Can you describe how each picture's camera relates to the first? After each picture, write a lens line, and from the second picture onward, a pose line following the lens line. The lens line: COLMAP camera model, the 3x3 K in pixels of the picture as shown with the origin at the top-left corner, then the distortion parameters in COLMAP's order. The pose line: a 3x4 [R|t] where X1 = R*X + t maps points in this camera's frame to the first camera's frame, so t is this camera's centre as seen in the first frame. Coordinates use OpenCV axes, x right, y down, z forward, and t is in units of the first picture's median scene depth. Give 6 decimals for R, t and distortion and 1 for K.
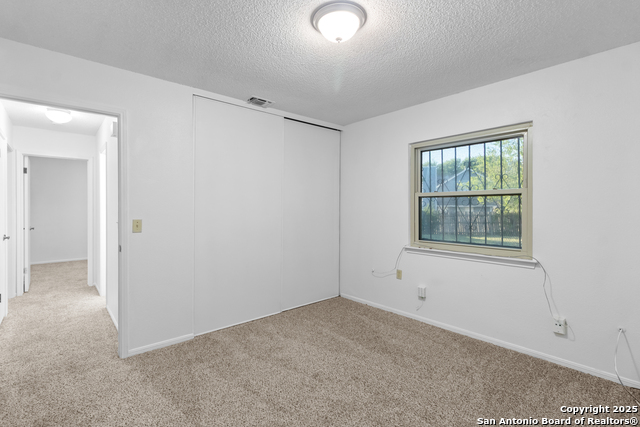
lens RADIAL K [[295.2, 0, 317.4], [0, 295.2, 209.5], [0, 0, 1]] dist [-0.002022, -0.000404]
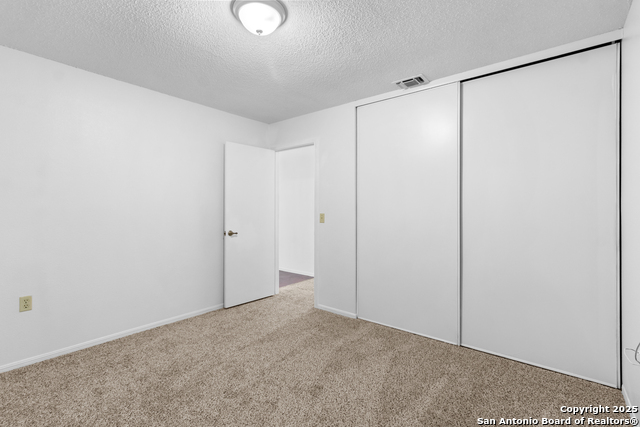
lens RADIAL K [[295.2, 0, 317.4], [0, 295.2, 209.5], [0, 0, 1]] dist [-0.002022, -0.000404]
pose [[0.164917, -0.005362, -0.986293, 0.685905], [-0.010485, 0.999919, -0.007189, 0.021641], [0.986252, 0.011527, 0.164847, 0.656506]]
